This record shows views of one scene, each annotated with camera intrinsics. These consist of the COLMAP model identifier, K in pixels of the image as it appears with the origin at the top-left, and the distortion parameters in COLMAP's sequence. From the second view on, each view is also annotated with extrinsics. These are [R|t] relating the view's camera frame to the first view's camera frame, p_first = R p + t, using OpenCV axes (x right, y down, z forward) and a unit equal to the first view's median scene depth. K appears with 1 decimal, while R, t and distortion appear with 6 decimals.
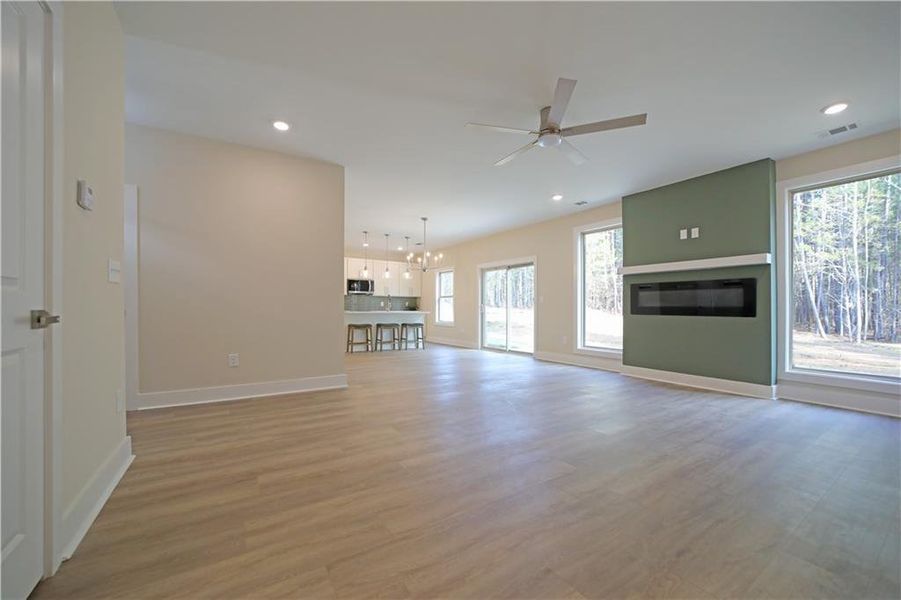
lens RADIAL K [[351.0, 0, 450.2], [0, 351.0, 304.4], [0, 0, 1]] dist [-0.037371, 0.008870]
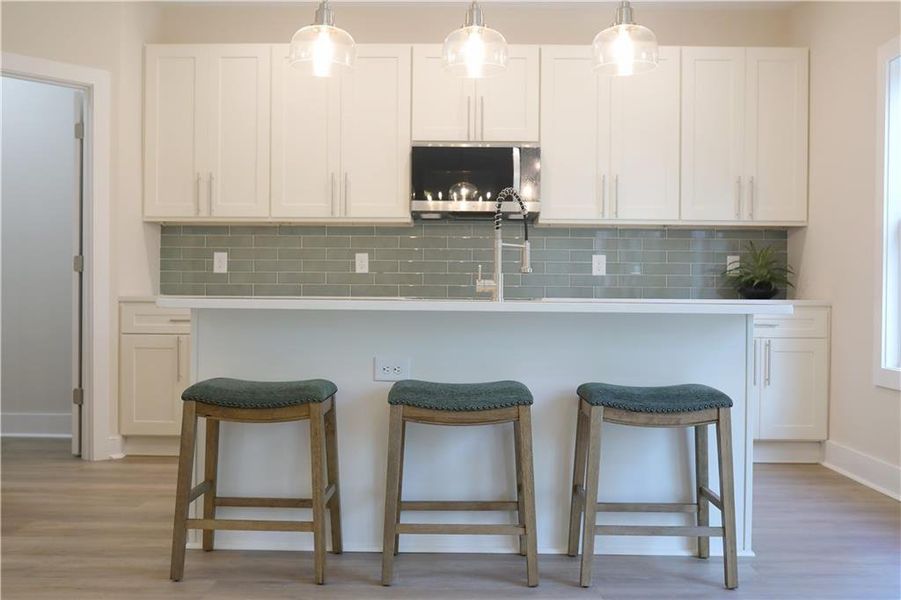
lens RADIAL K [[854.6, 0, 450.5], [0, 854.6, 300.0], [0, 0, 1]] dist [-0.063609, 0.098722]
pose [[0.835219, 0.004487, -0.549900, 0.009217], [0.004048, 0.999889, 0.014308, 0.015457], [0.549903, -0.014176, 0.835108, 0.711969]]
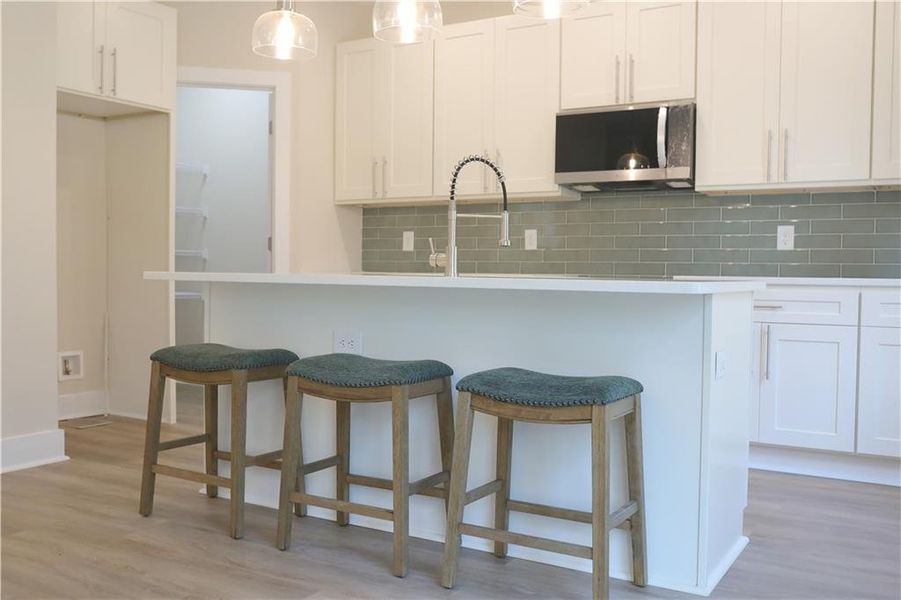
lens RADIAL K [[854.6, 0, 450.5], [0, 854.6, 300.0], [0, 0, 1]] dist [-0.063609, 0.098722]
pose [[0.446377, 0.029859, -0.894347, 0.139642], [0.002448, 0.999399, 0.034588, 0.019145], [0.894842, -0.017629, 0.446035, 0.882982]]
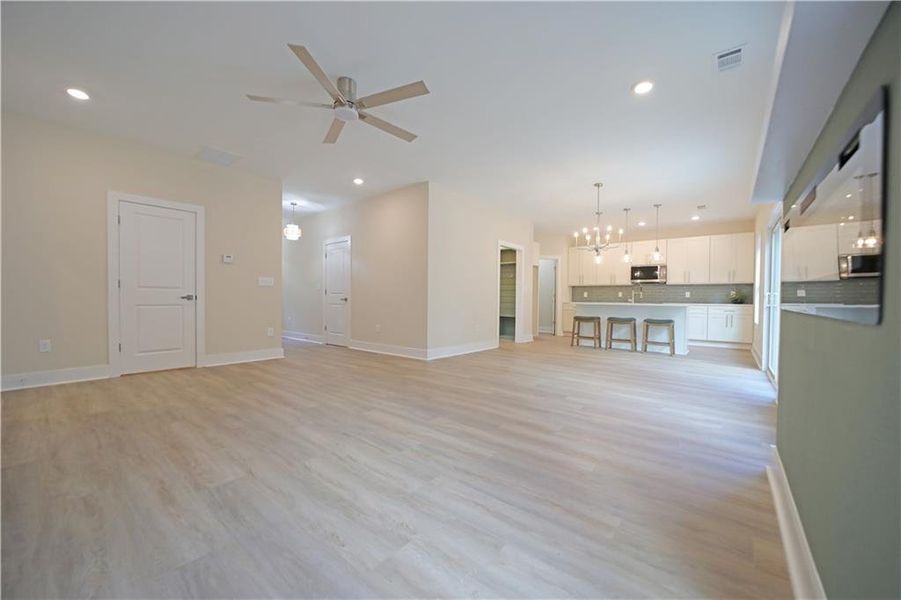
lens RADIAL K [[351.0, 0, 450.2], [0, 351.0, 304.4], [0, 0, 1]] dist [-0.037371, 0.008870]
pose [[0.307954, 0.010835, -0.951339, 0.478484], [0.003366, 0.999916, 0.012478, 0.012012], [0.951395, -0.007045, 0.307892, 0.366910]]
